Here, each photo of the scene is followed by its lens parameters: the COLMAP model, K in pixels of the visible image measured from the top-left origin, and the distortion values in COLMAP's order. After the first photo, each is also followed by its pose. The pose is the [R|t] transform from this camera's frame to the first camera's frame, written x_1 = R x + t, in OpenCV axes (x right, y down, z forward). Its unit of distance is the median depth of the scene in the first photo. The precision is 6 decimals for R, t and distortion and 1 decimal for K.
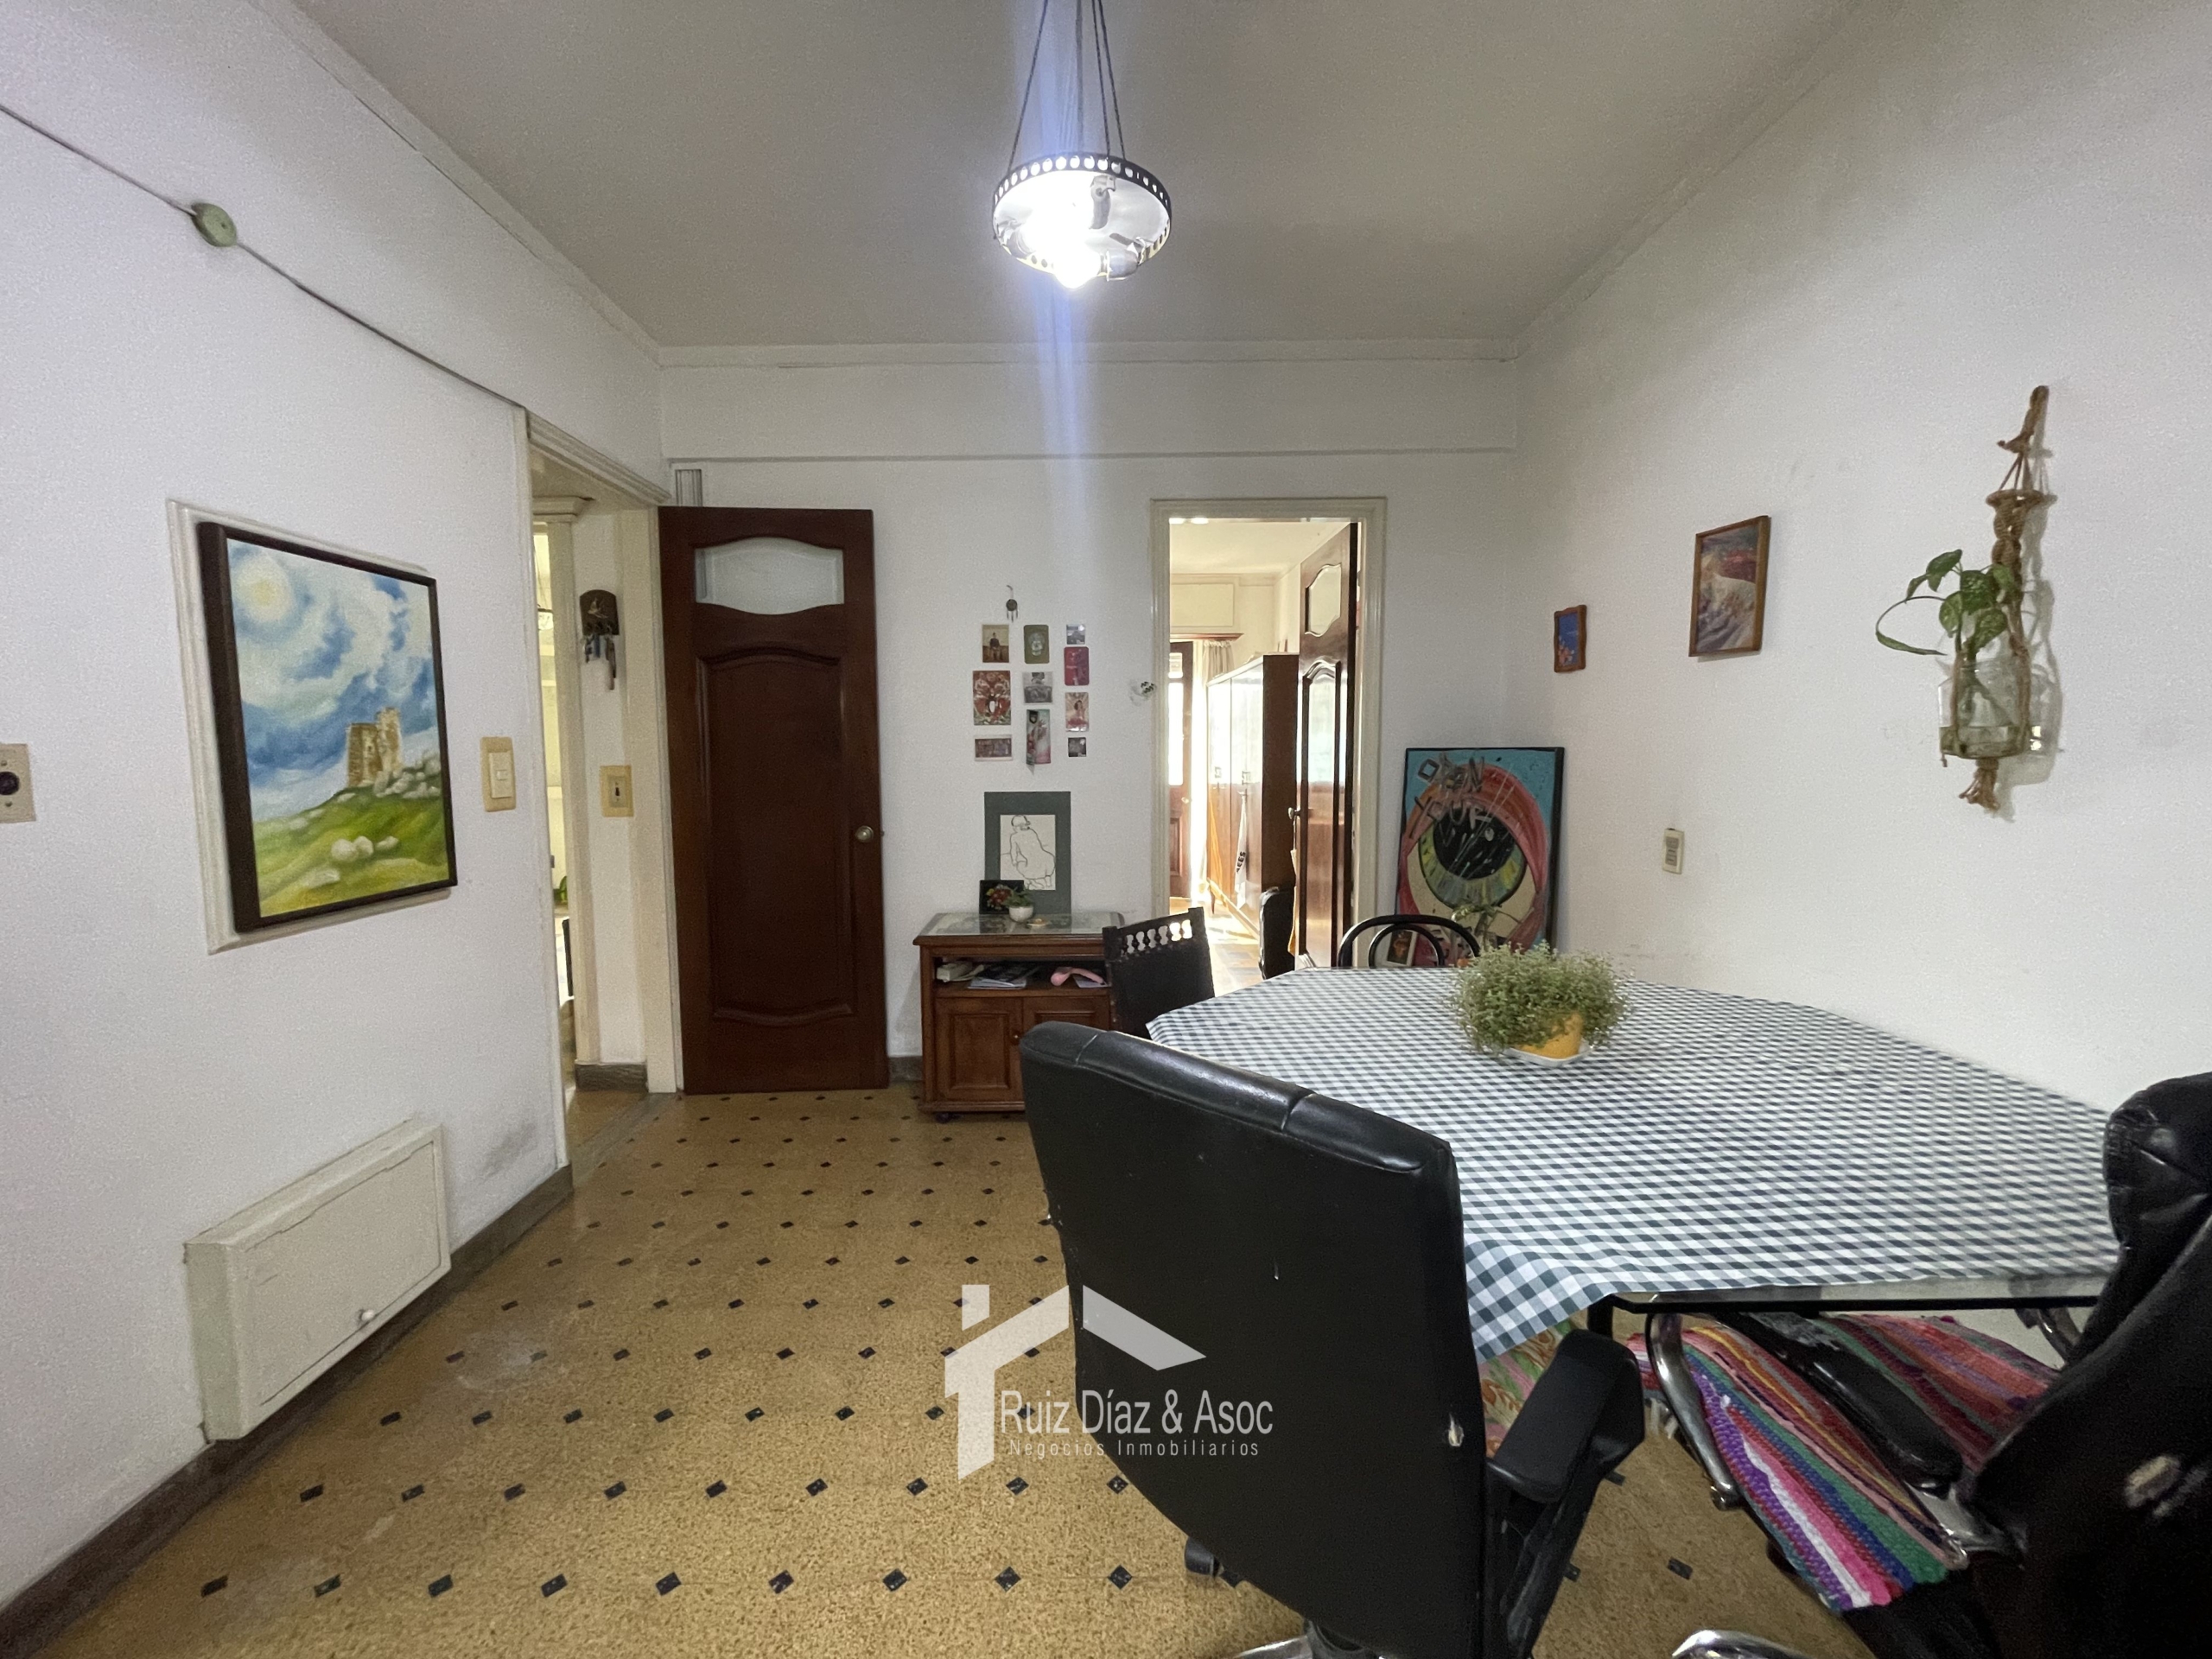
lens RADIAL K [[900.5, 0, 1106.4], [0, 900.5, 822.5], [0, 0, 1]] dist [-0.014903, 0.010540]
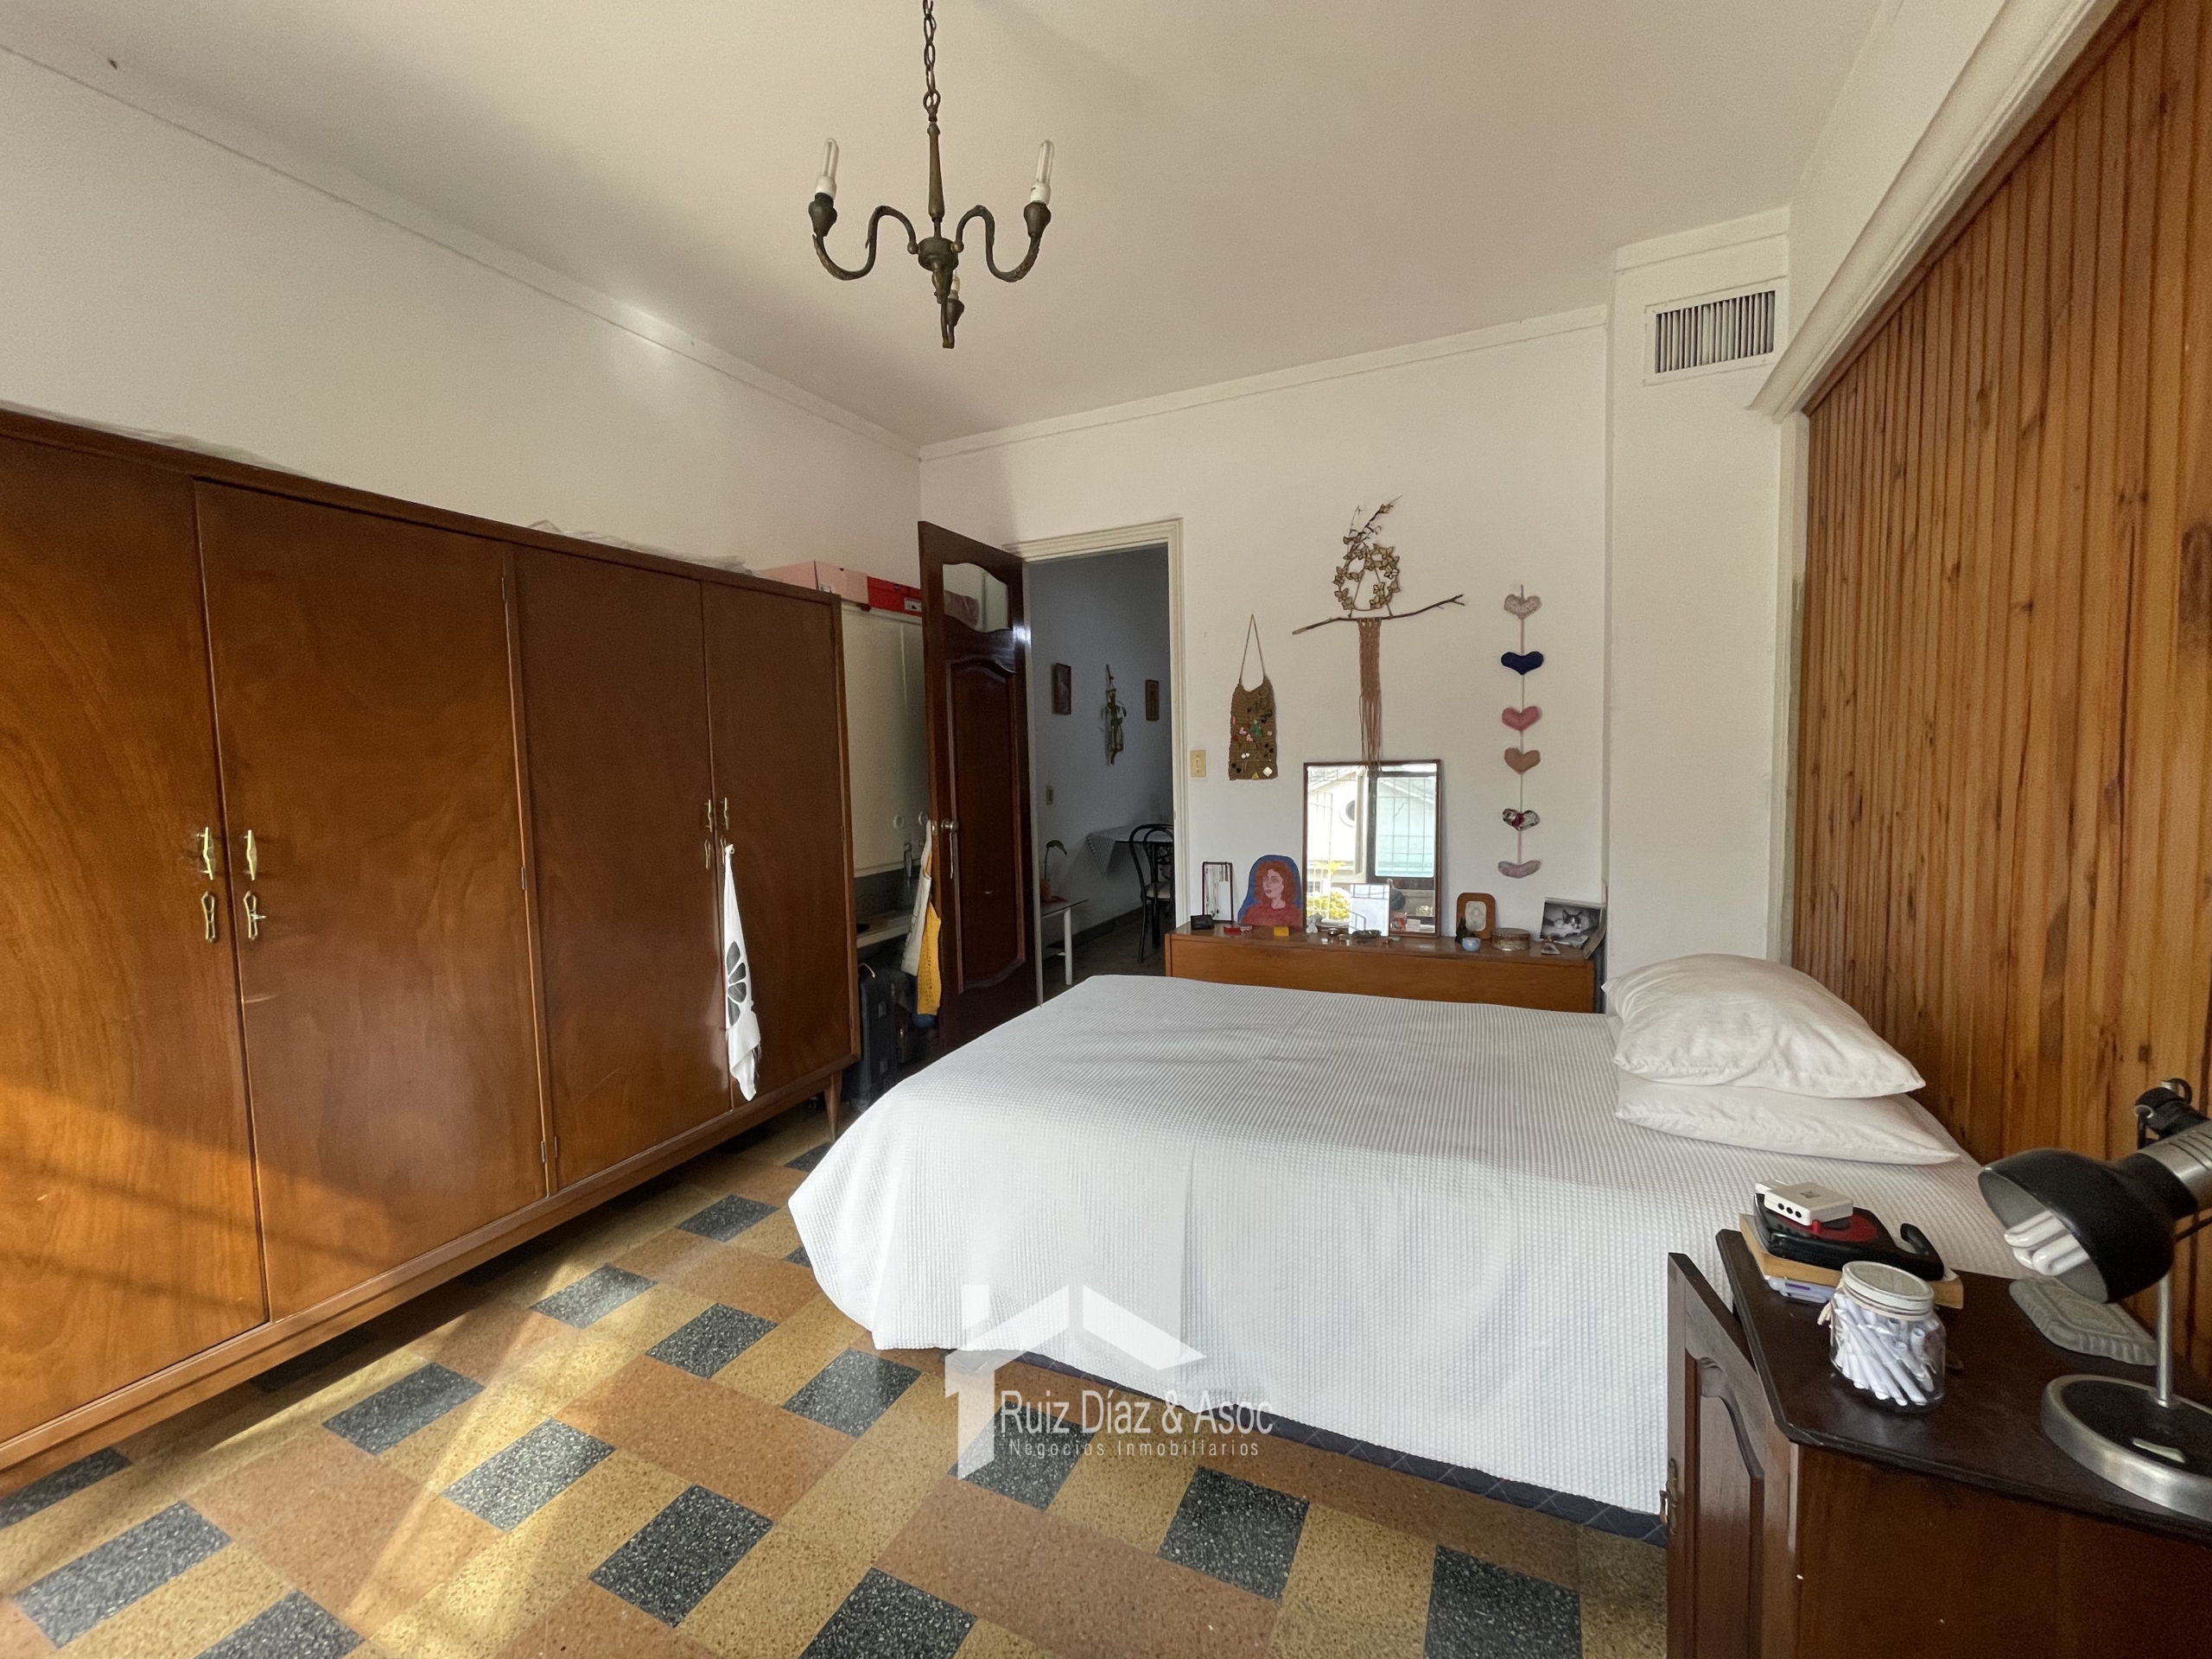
lens RADIAL K [[893.4, 0, 1104.6], [0, 893.4, 821.9], [0, 0, 1]] dist [-0.000211, -0.000680]
pose [[-0.890790, -0.005813, 0.454379, -0.636230], [0.069141, 0.986542, 0.148170, -0.271126], [-0.449125, 0.163404, -0.878400, 3.515299]]
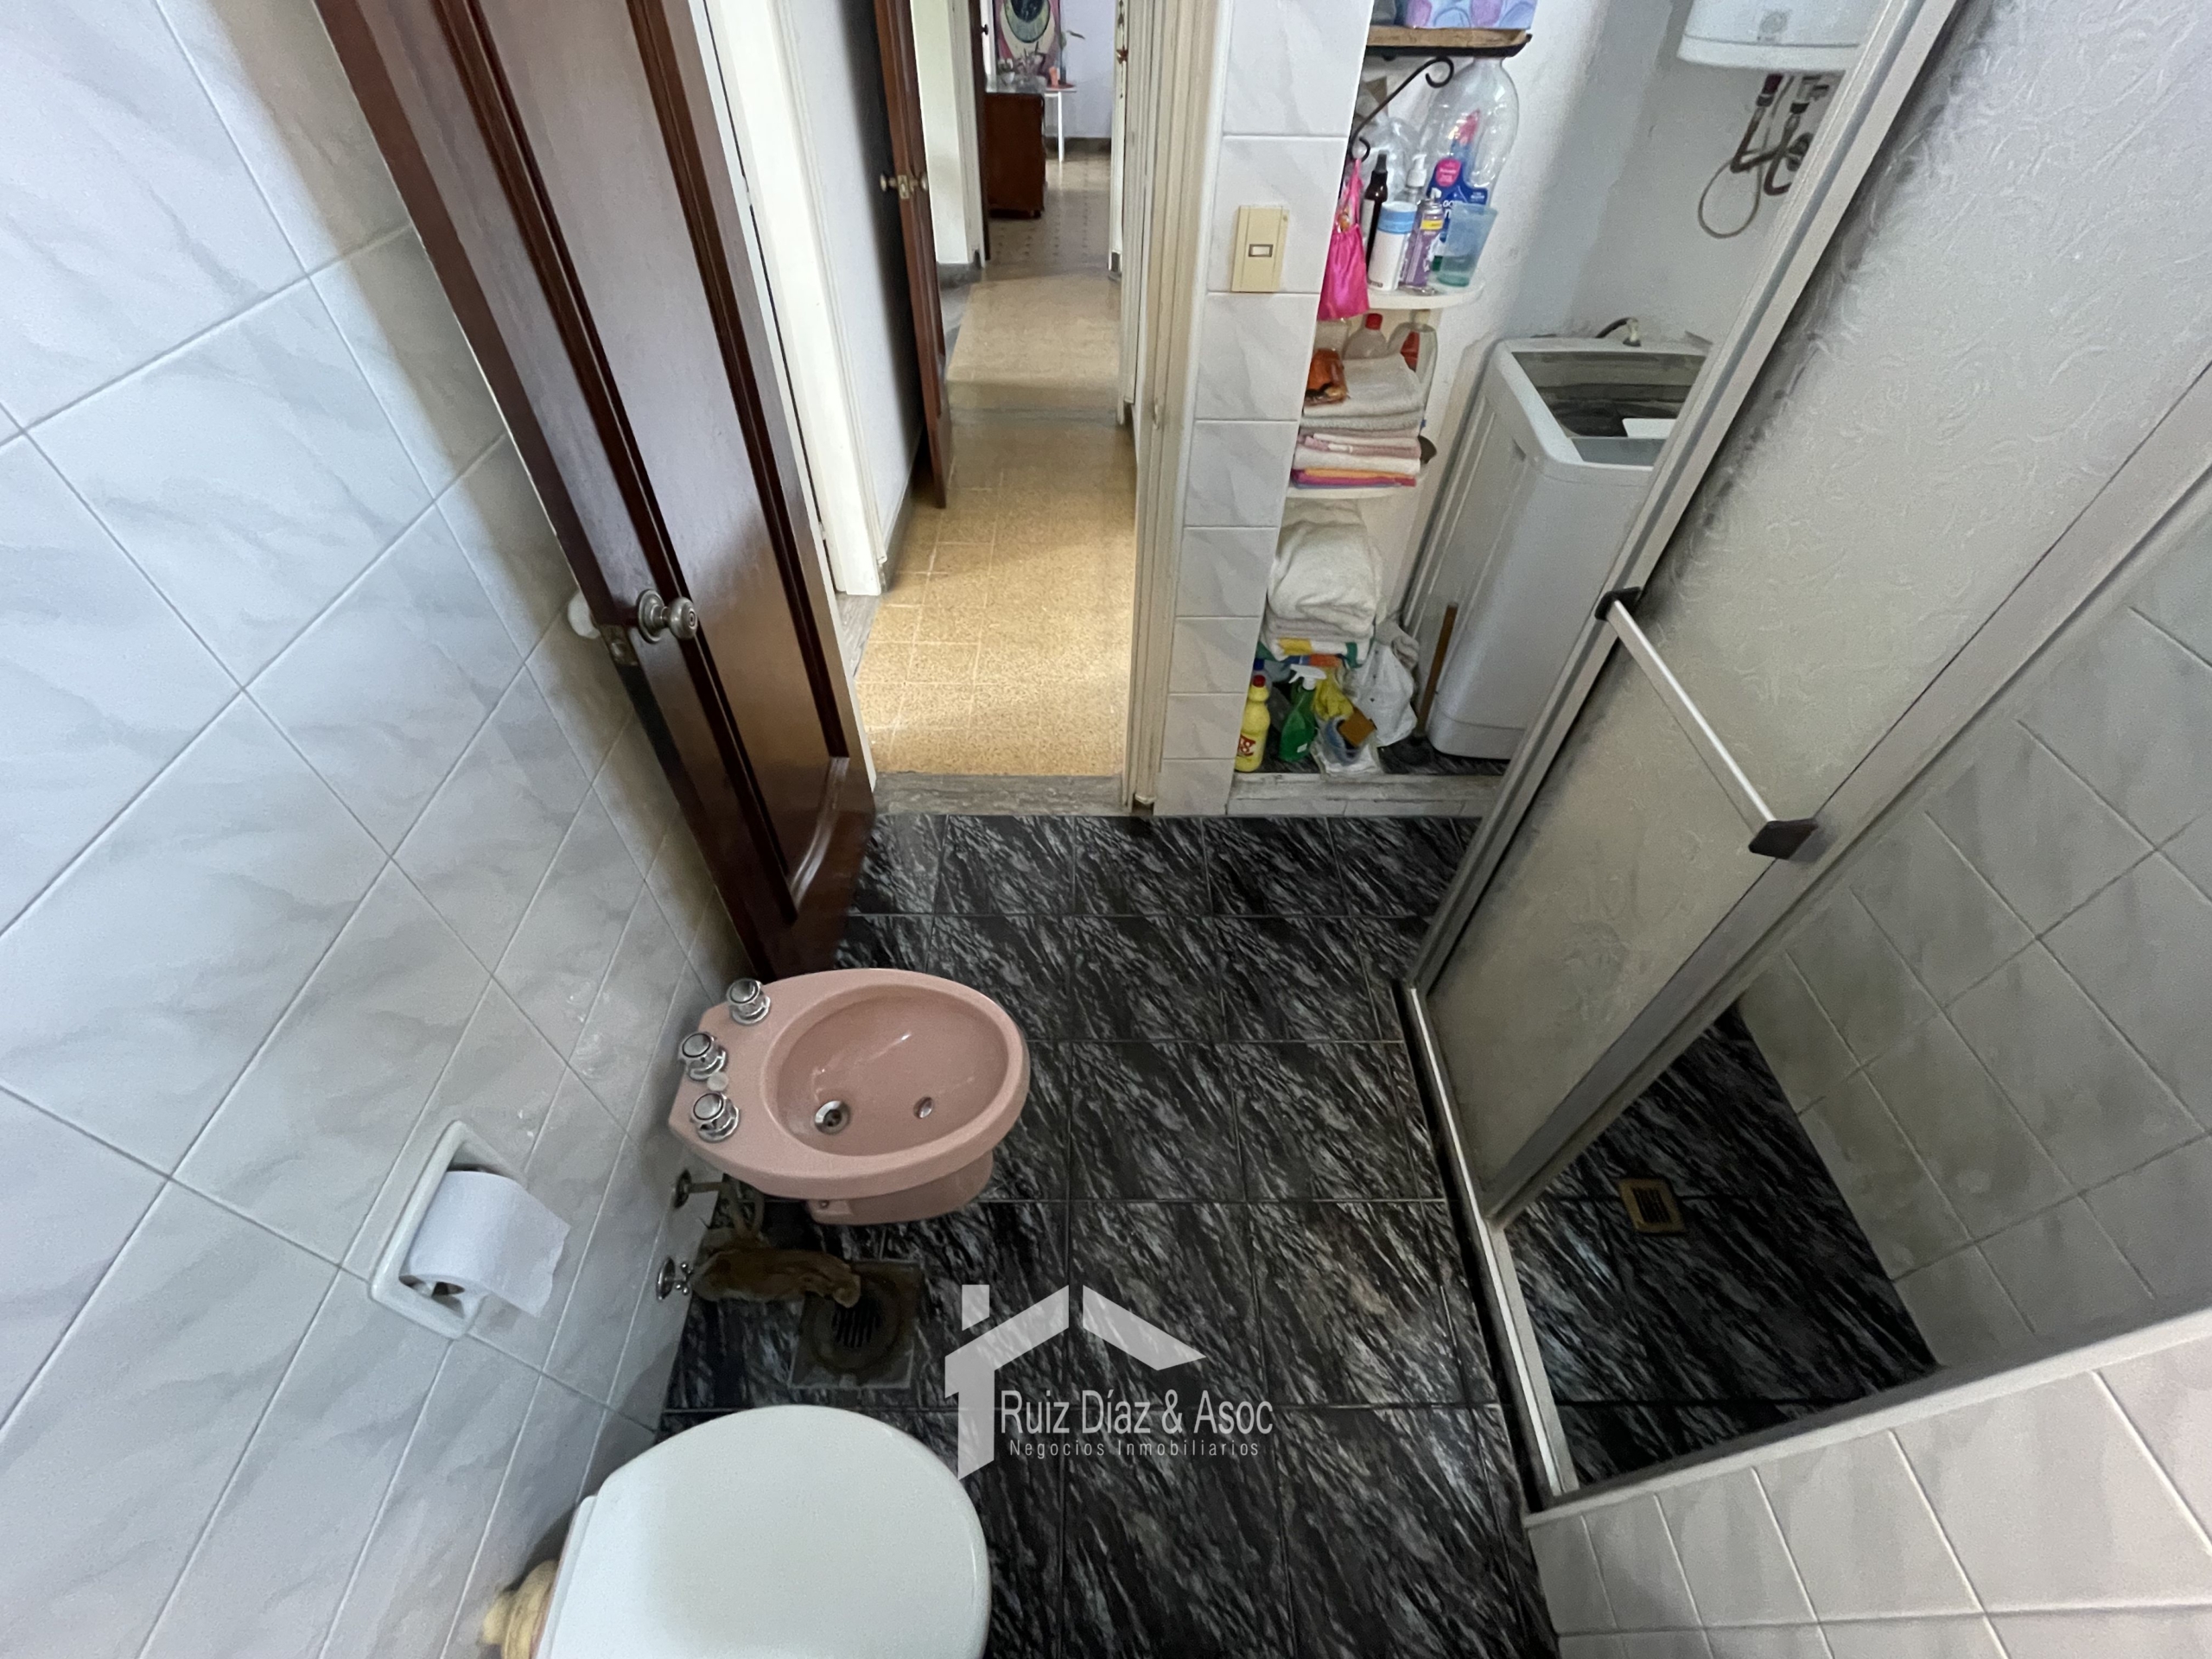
lens RADIAL K [[892.1, 0, 1102.5], [0, 892.1, 822.5], [0, 0, 1]] dist [0.001801, -0.000674]
pose [[0.003427, -0.729095, 0.684403, -3.820852], [0.066004, 0.683080, 0.727355, -0.266118], [-0.997813, 0.042681, 0.050464, 1.266662]]
